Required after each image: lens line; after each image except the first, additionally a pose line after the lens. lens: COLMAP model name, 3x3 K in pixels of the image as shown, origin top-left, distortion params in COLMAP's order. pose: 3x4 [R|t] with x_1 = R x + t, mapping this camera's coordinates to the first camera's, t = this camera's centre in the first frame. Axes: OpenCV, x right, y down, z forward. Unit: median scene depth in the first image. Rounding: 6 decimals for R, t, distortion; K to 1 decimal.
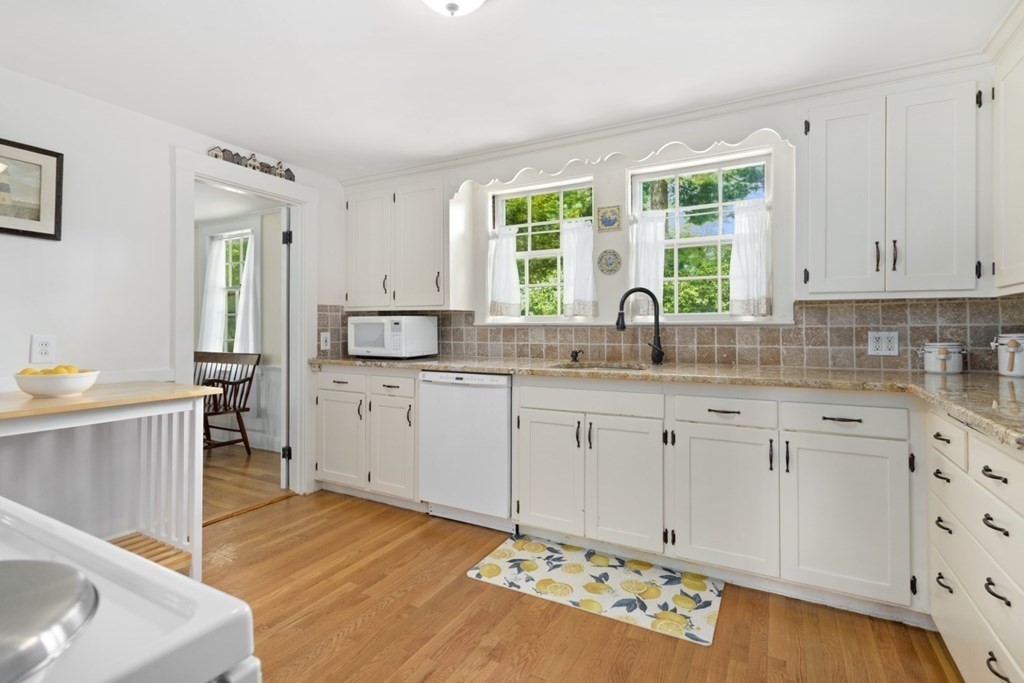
lens RADIAL K [[485.9, 0, 511.3], [0, 485.9, 323.7], [0, 0, 1]] dist [0.001249, 0.001529]
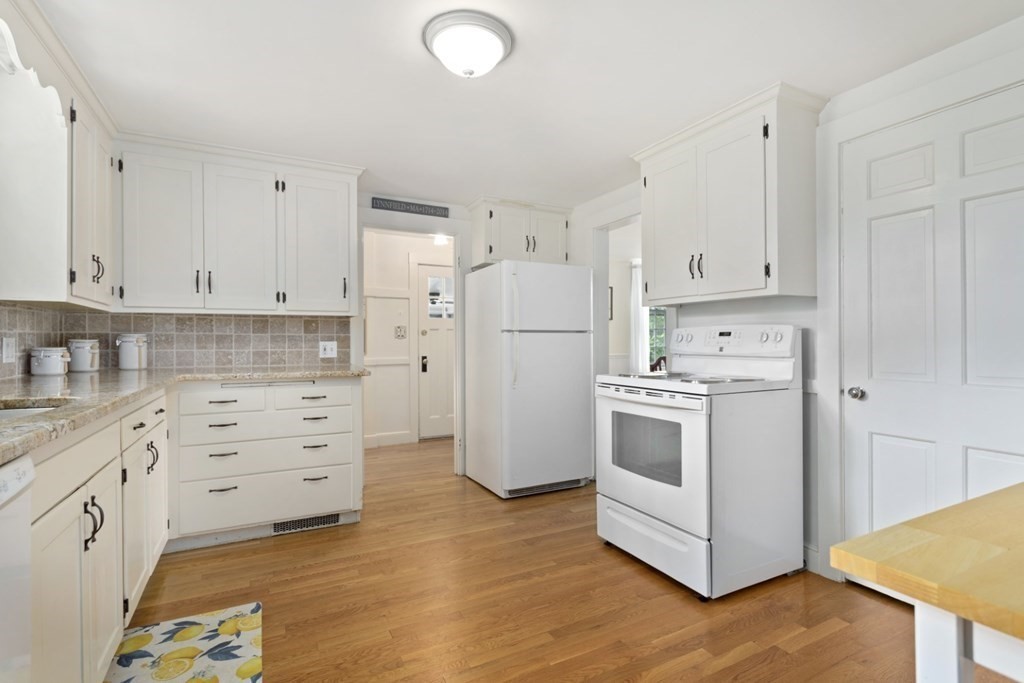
lens RADIAL K [[487.7, 0, 511.7], [0, 487.7, 339.7], [0, 0, 1]] dist [-0.001014, 0.000903]
pose [[-0.829635, 0.005691, 0.558278, -0.512426], [-0.000653, 0.999937, -0.011163, 0.026933], [-0.558306, -0.009626, -0.829579, 1.113022]]
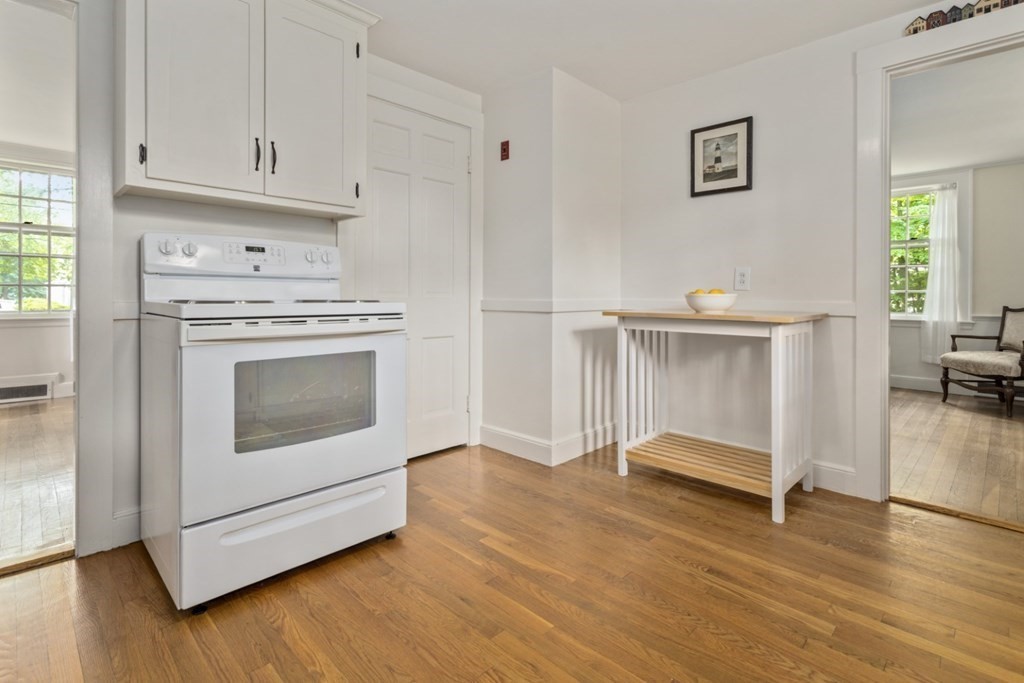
lens RADIAL K [[492.8, 0, 522.6], [0, 492.8, 301.0], [0, 0, 1]] dist [0.001884, 0.001765]
pose [[-0.262932, 0.003609, -0.964808, 0.341522], [0.002086, 0.999993, 0.003172, 0.085990], [0.964812, -0.001178, -0.262938, 0.658548]]
